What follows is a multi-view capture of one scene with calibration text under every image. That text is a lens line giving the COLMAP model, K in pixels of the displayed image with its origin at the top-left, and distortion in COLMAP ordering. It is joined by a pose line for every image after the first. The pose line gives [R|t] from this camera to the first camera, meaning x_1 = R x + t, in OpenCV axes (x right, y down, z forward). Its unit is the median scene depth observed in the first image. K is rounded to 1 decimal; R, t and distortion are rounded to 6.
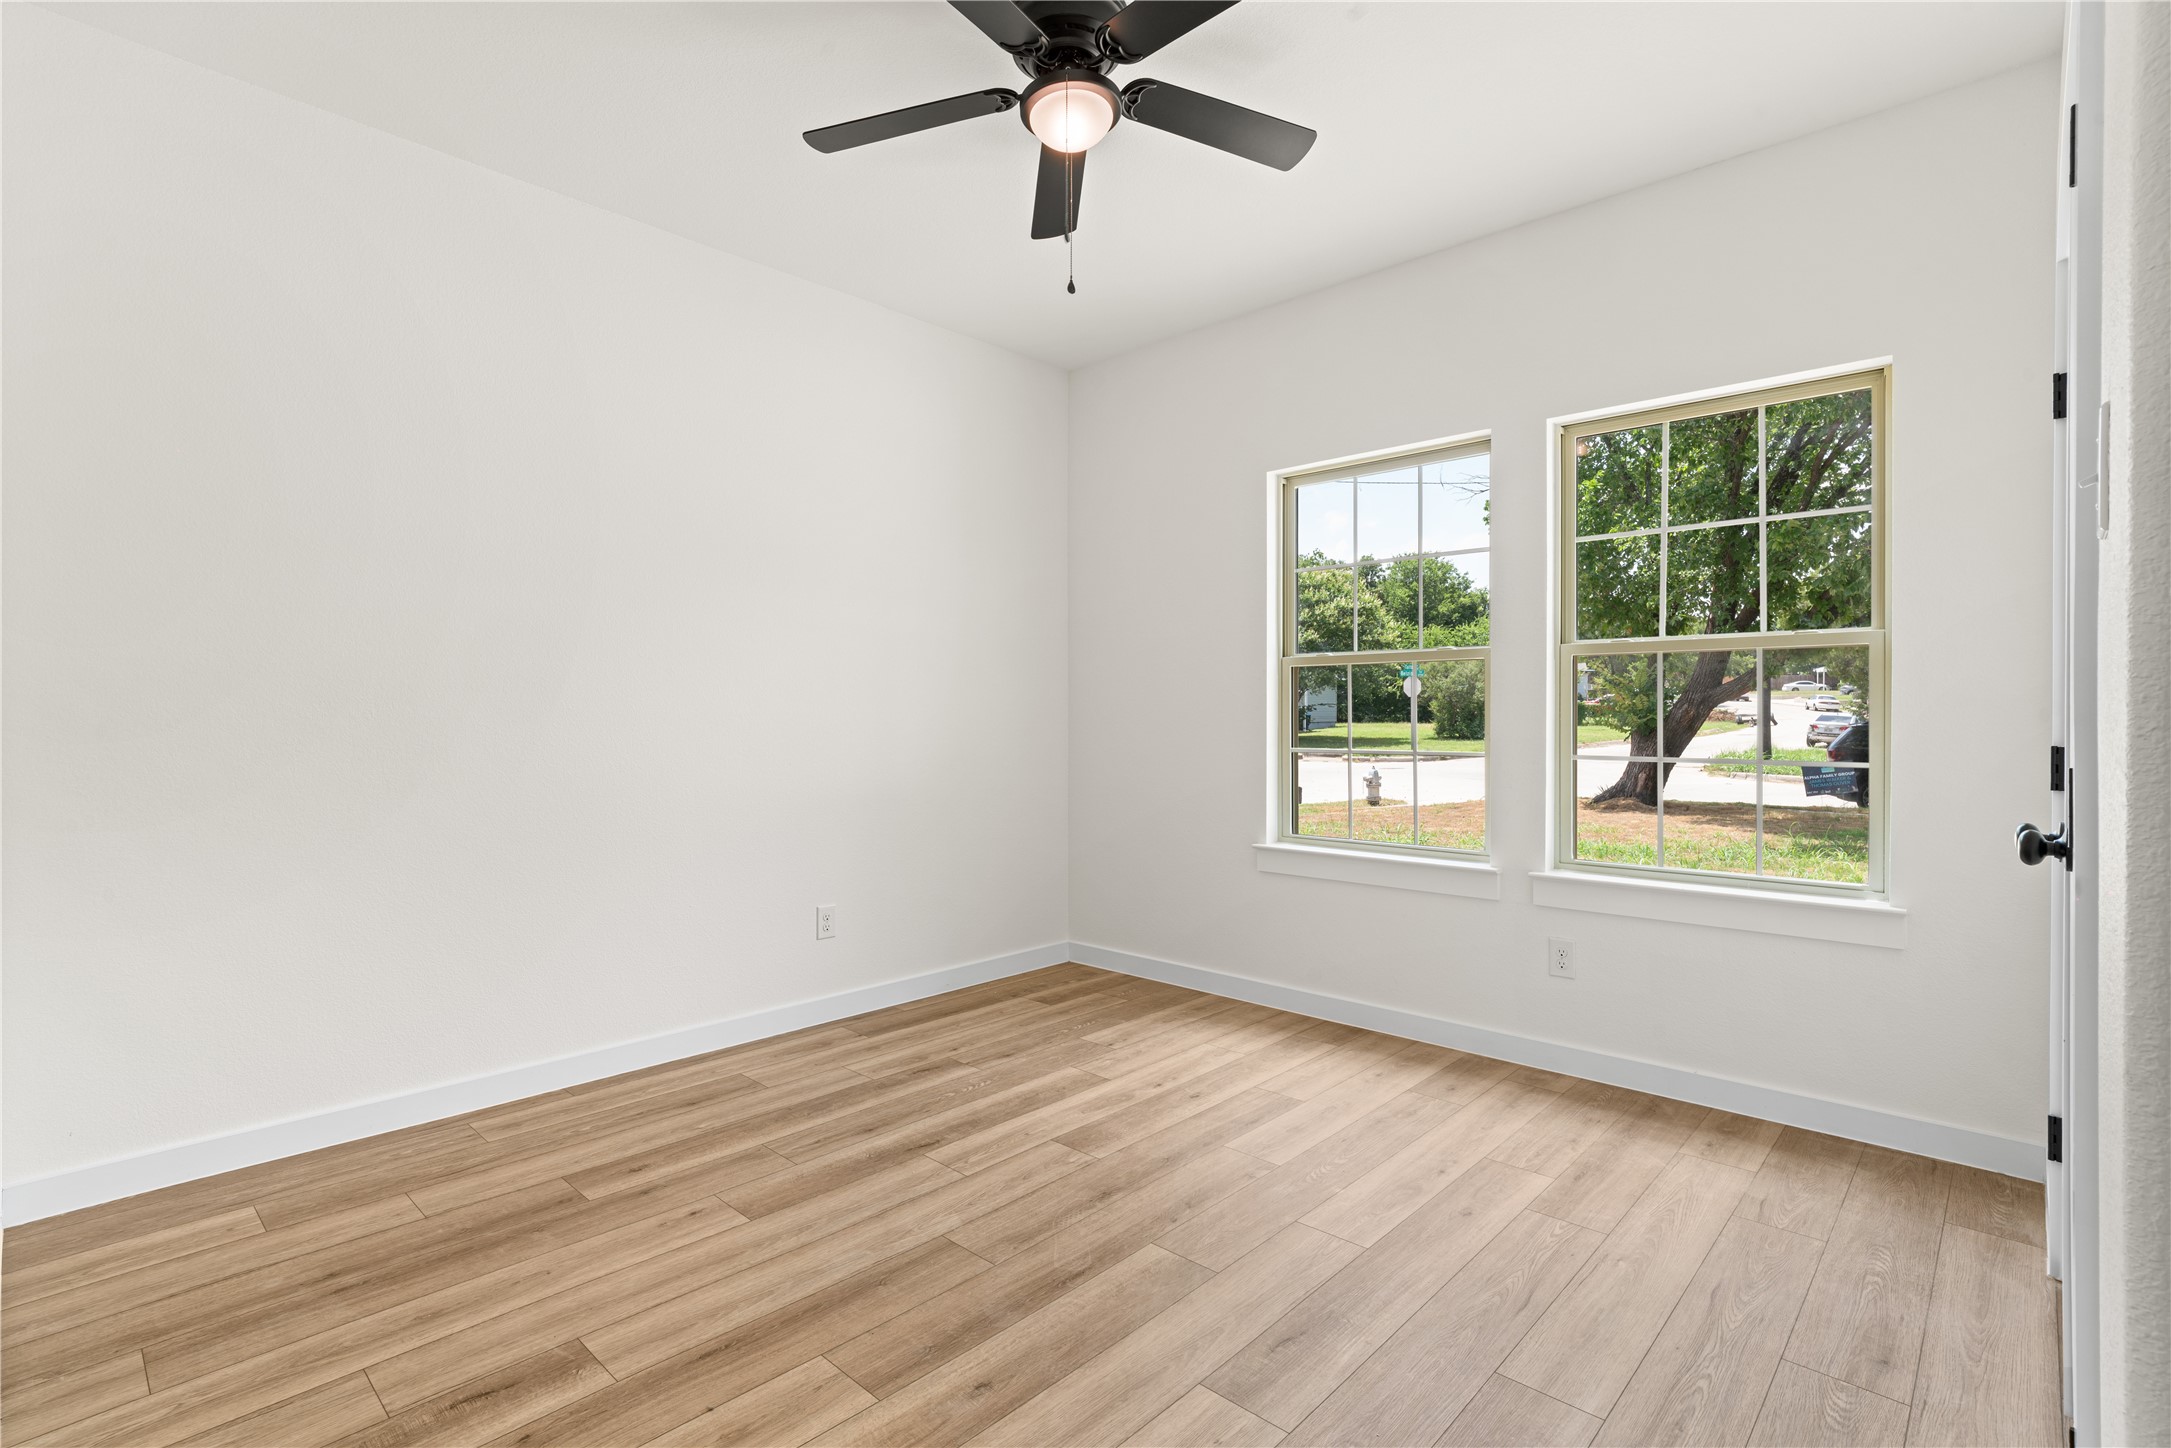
lens RADIAL K [[1013.3, 0, 1087.8], [0, 1013.3, 714.6], [0, 0, 1]] dist [-0.019372, 0.009315]
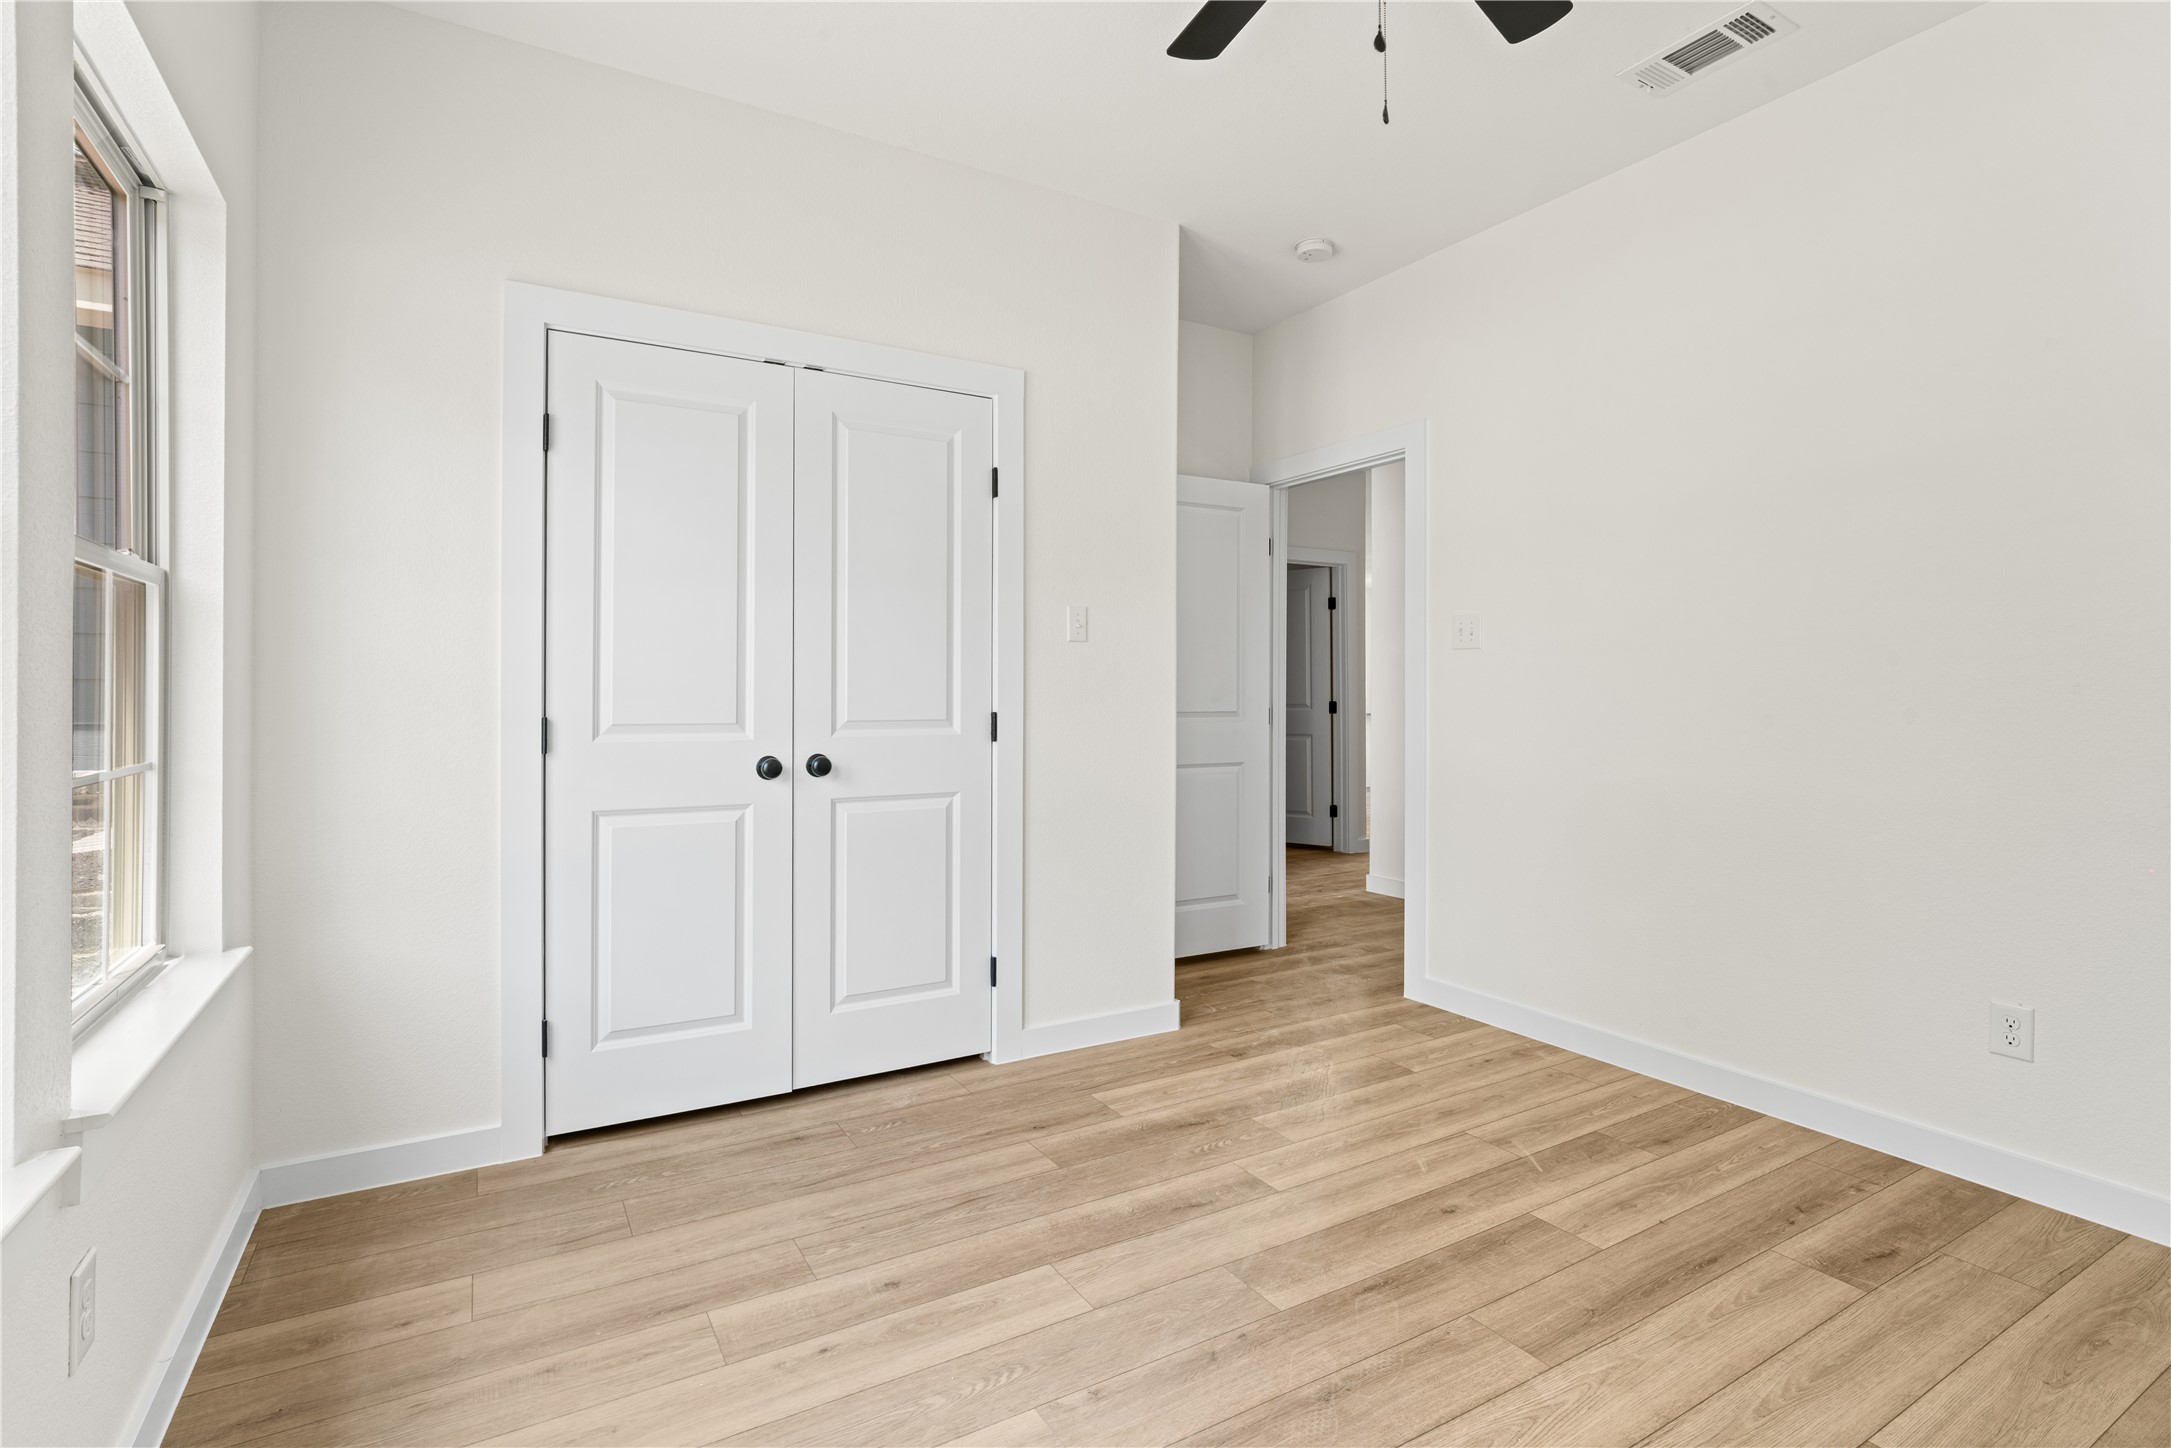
lens RADIAL K [[1013.3, 0, 1087.8], [0, 1013.3, 714.6], [0, 0, 1]] dist [-0.019372, 0.009315]
pose [[-0.956595, -0.007010, 0.291337, -0.026947], [-0.001801, 0.999834, 0.018144, 0.002204], [-0.291415, 0.016831, -0.956448, 1.943333]]
